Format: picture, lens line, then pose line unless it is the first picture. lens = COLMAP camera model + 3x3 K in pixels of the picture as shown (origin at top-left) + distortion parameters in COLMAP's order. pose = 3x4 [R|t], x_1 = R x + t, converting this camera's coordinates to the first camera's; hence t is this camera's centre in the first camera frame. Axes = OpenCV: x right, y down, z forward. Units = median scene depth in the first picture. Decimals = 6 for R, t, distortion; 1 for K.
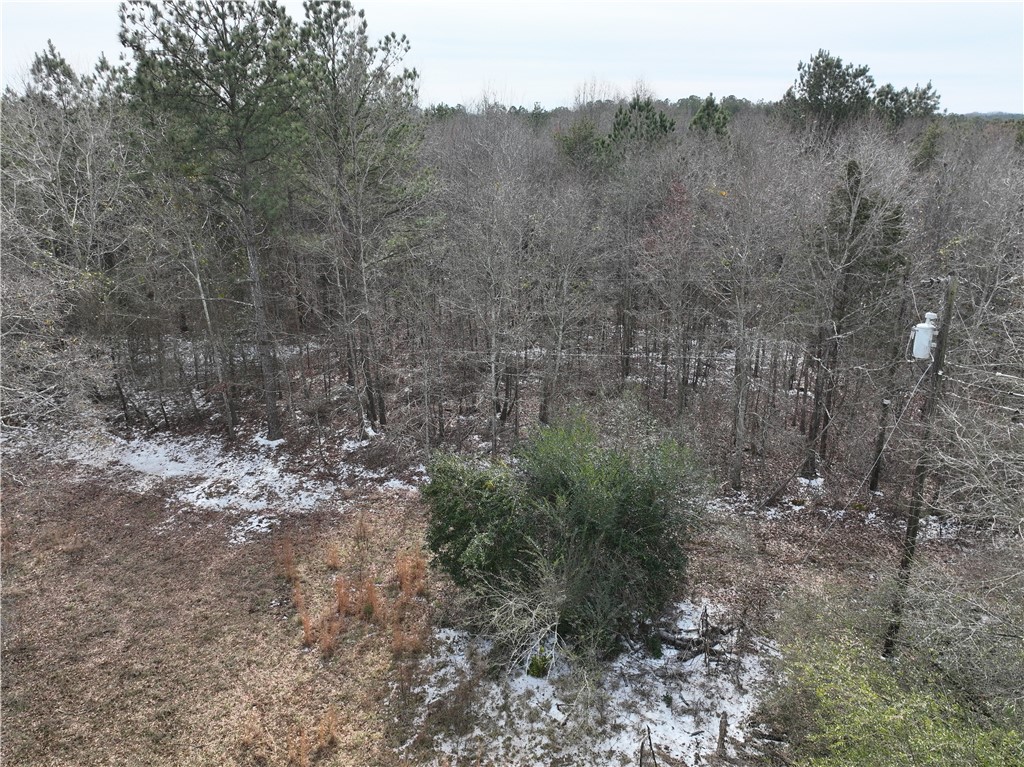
lens RADIAL K [[743.3, 0, 512.0], [0, 743.3, 383.5], [0, 0, 1]] dist [0.003099, 0.010013]
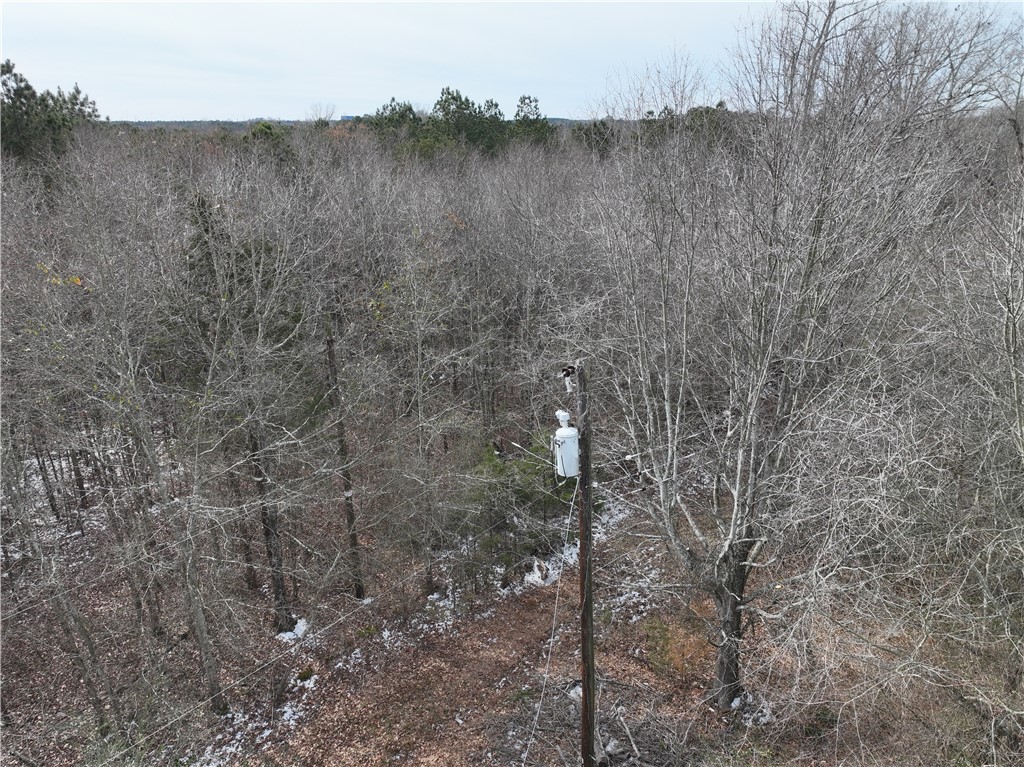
lens RADIAL K [[743.3, 0, 512.0], [0, 743.3, 383.5], [0, 0, 1]] dist [0.003099, 0.010013]
pose [[0.487865, -0.296572, 0.820995, -0.018372], [0.302604, 0.939656, 0.159618, -0.152910], [-0.818791, 0.170564, 0.548169, 0.405091]]
